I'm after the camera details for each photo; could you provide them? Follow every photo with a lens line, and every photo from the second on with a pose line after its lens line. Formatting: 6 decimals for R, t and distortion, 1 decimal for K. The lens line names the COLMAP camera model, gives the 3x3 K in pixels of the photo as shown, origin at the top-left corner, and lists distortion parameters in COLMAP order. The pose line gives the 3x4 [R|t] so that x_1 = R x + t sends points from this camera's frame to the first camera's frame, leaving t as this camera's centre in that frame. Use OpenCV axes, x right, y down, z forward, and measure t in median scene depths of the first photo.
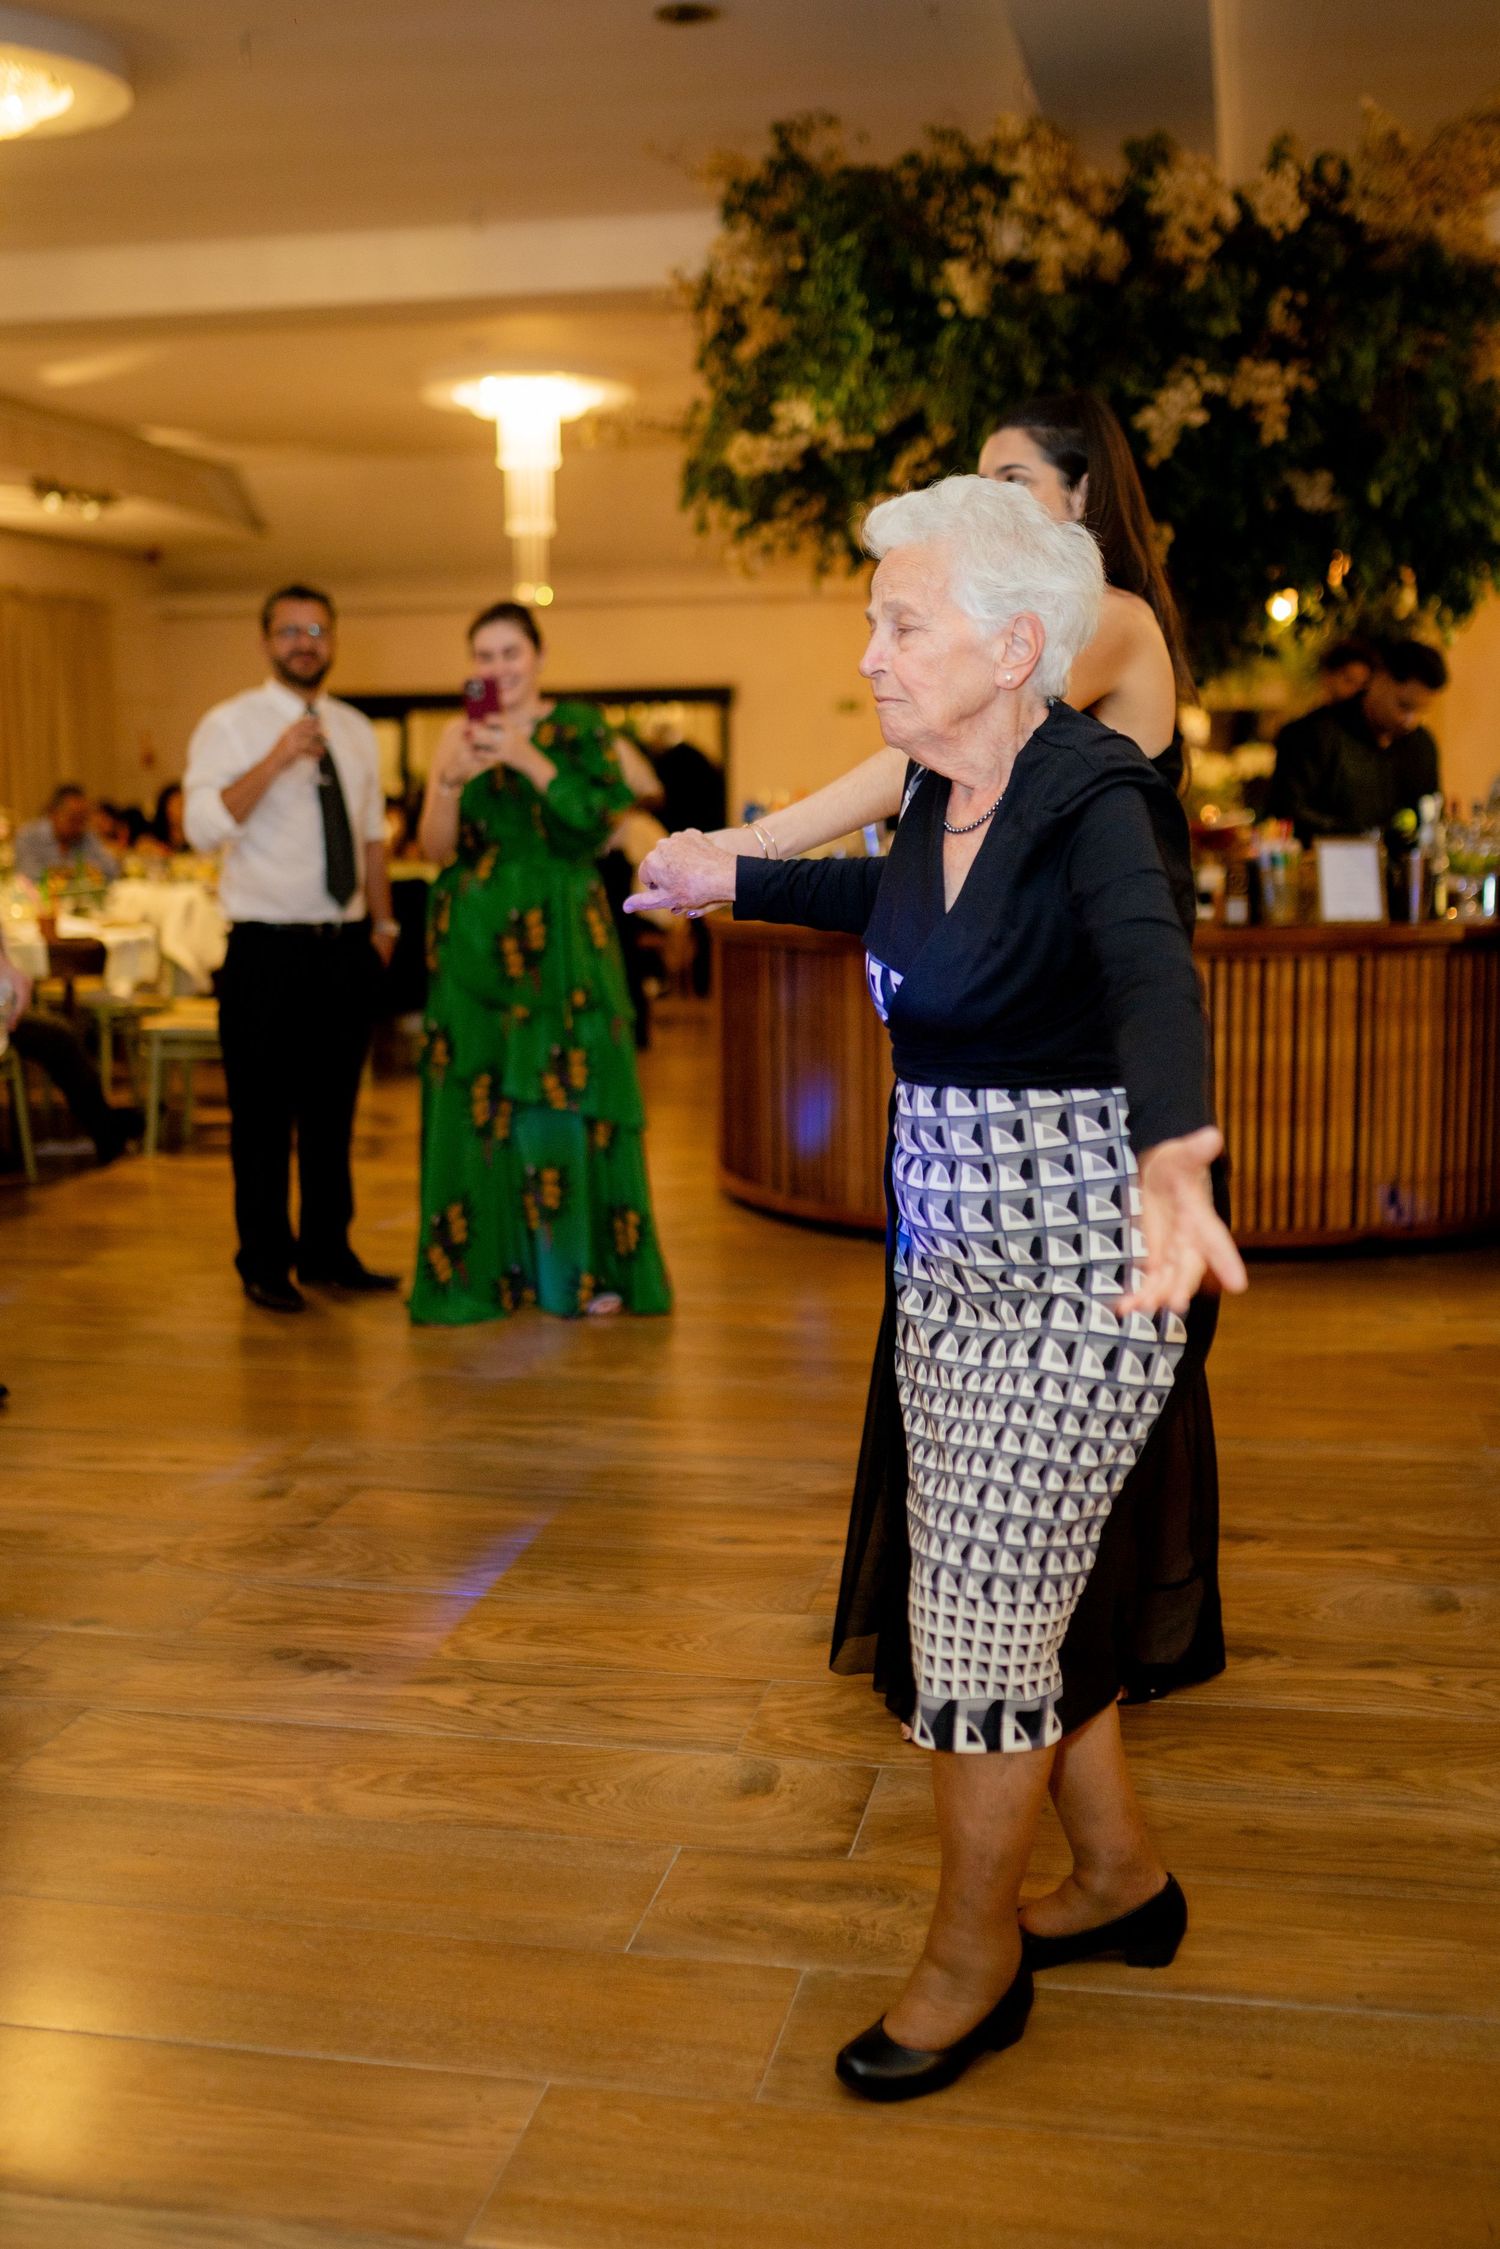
lens RADIAL K [[2376.4, 0, 751.8], [0, 2376.4, 1081.9], [0, 0, 1]] dist [-0.063189, 0.080553]
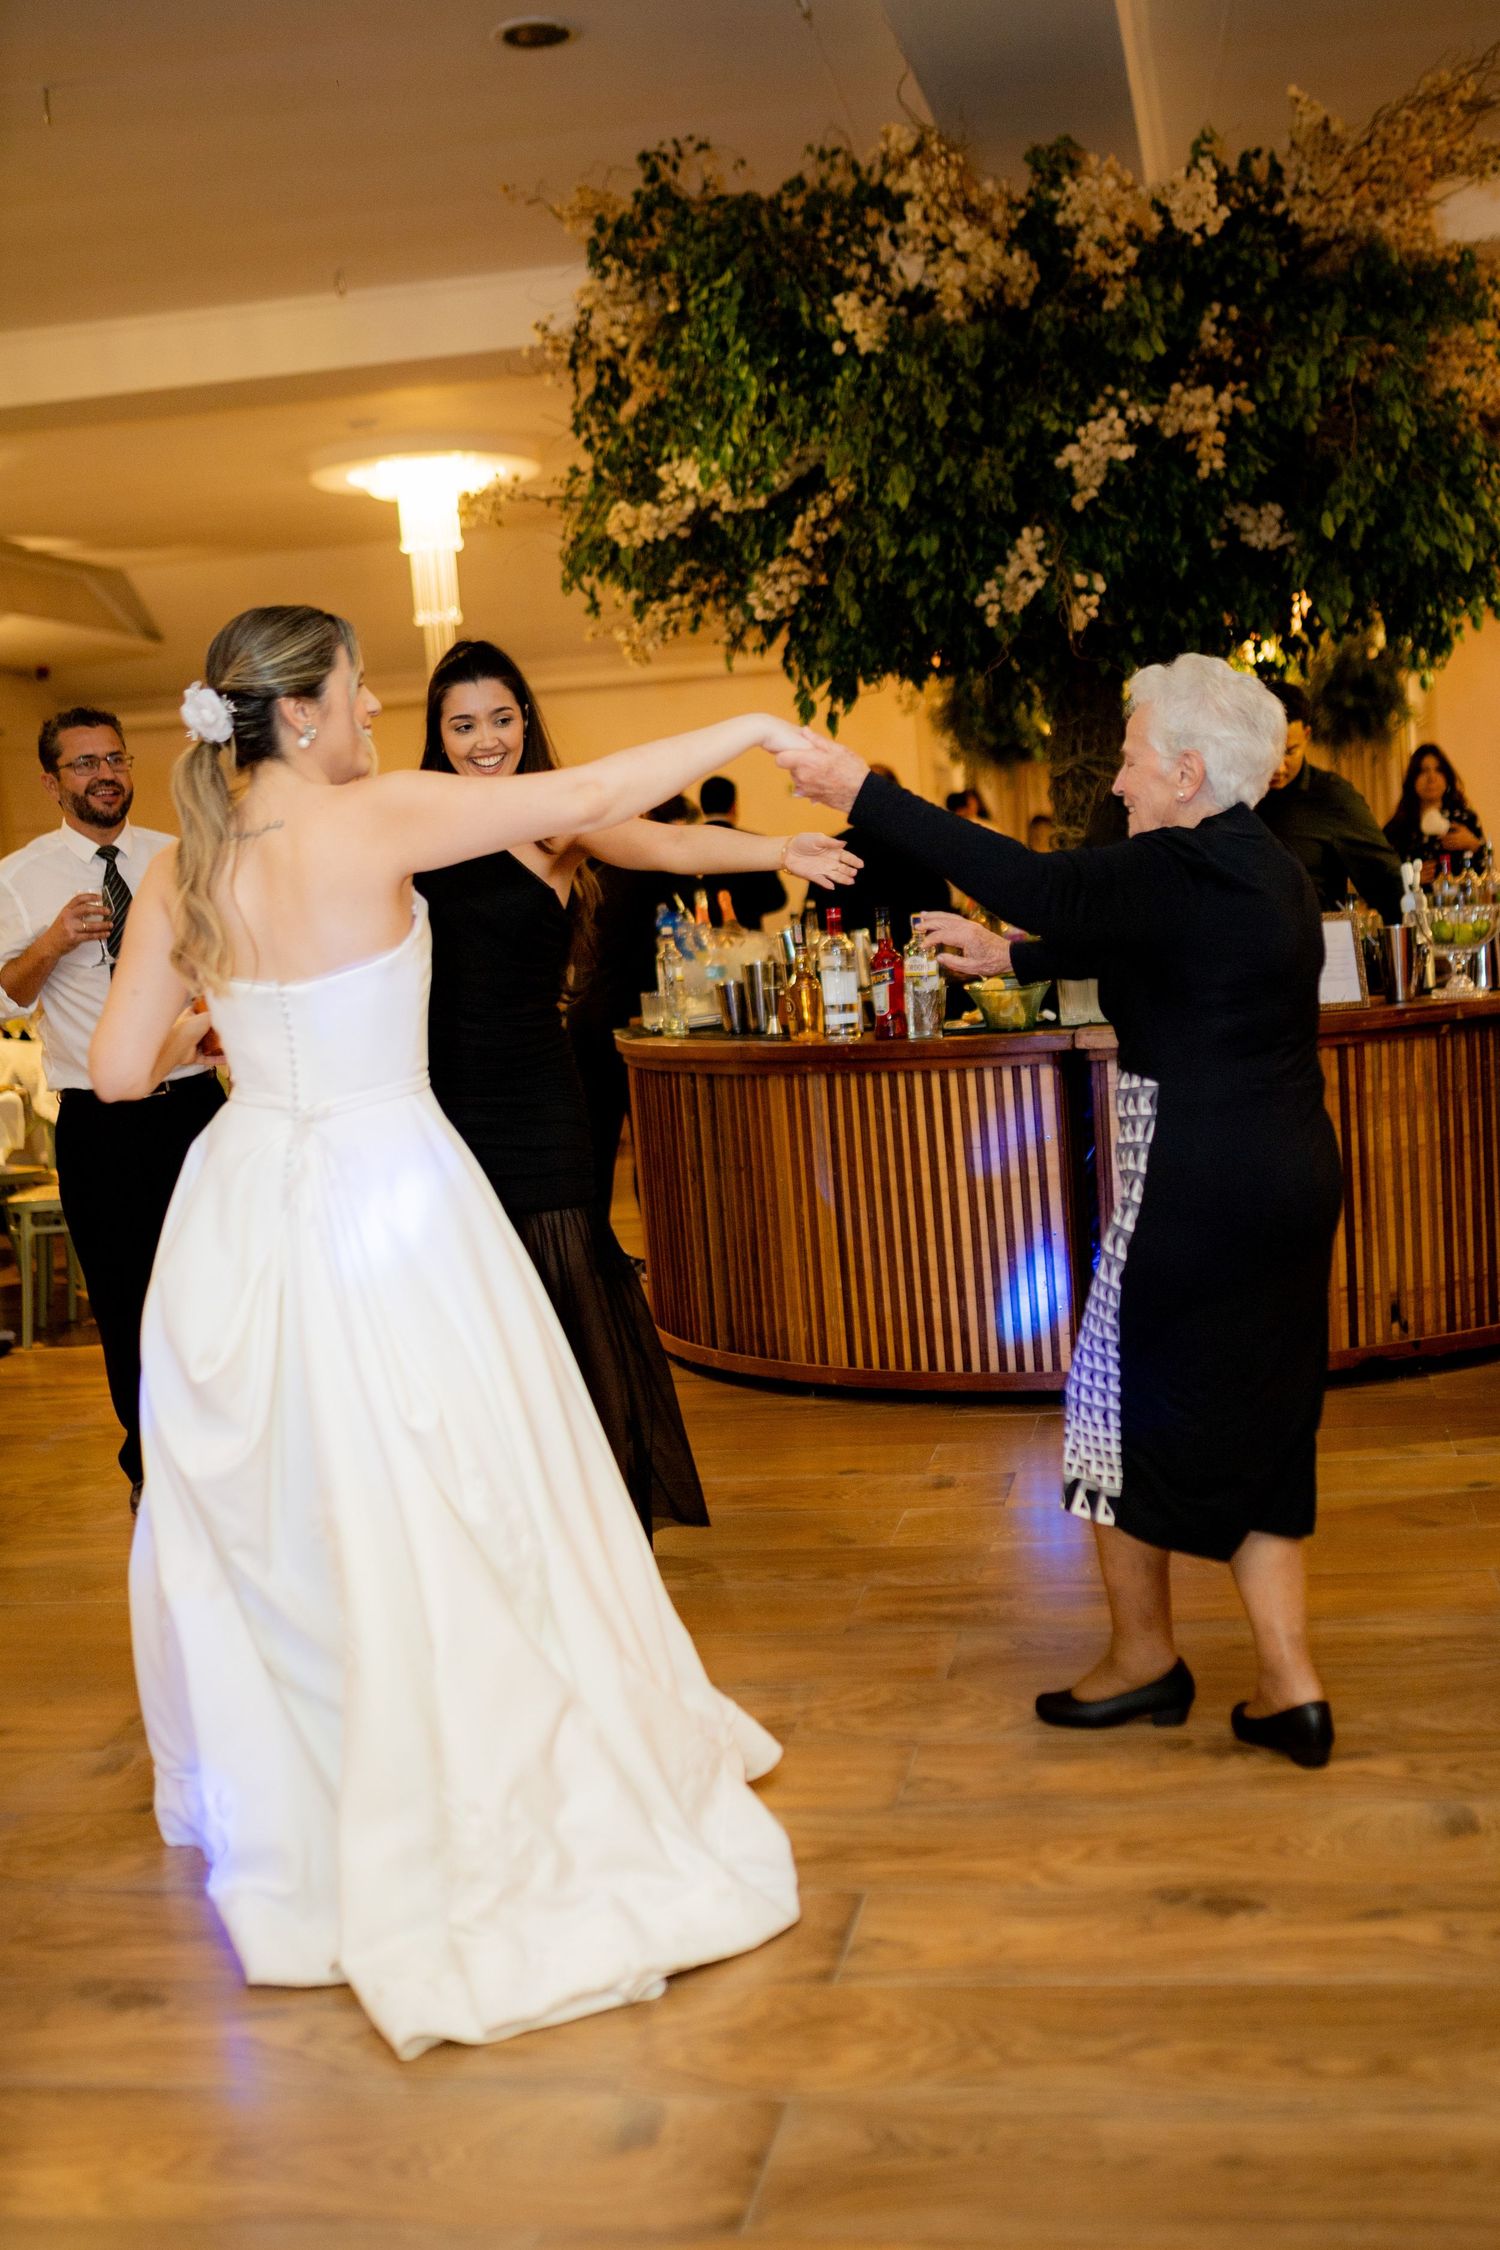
lens RADIAL K [[2503.0, 0, 810.4], [0, 2503.0, 1207.1], [0, 0, 1]] dist [-0.076604, 0.120837]
pose [[0.997498, -0.066506, 0.023969, 0.030763], [0.066266, 0.997745, 0.010685, -0.015360], [-0.024626, -0.009070, 0.999656, 0.064994]]
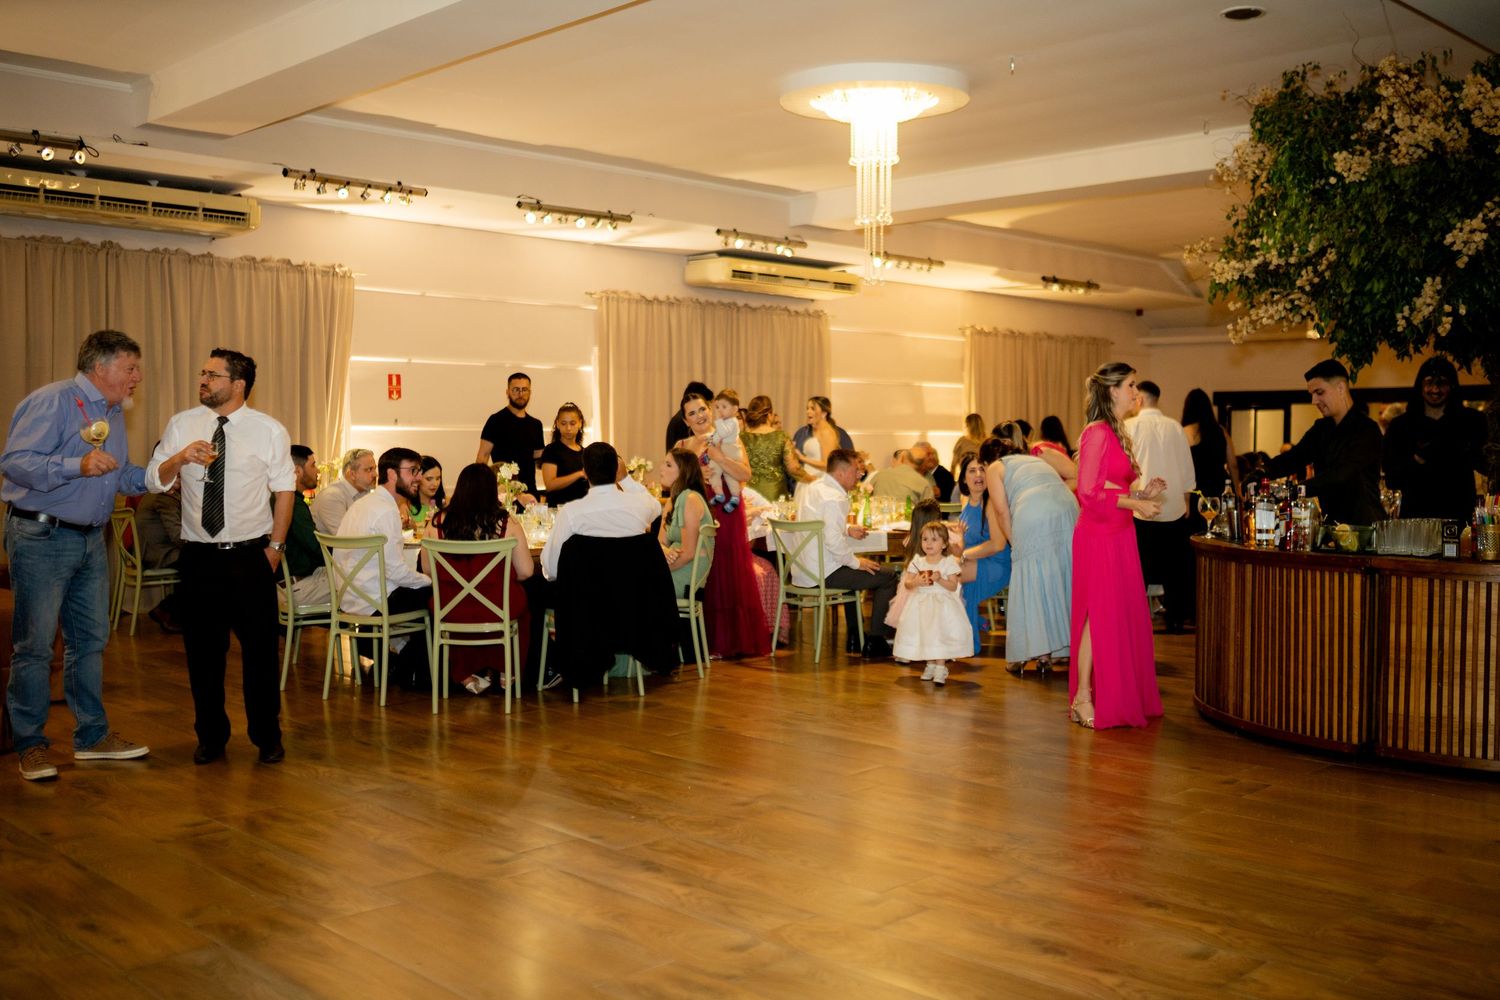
lens RADIAL K [[1447.0, 0, 750.0], [0, 1447.0, 500.0], [0, 0, 1]] dist [-0.066286, 0.075352]
pose [[0.829125, 0.036394, -0.557878, 0.344679], [-0.081635, 0.995065, -0.056411, -0.013774], [0.553071, 0.092314, 0.828004, -0.045721]]
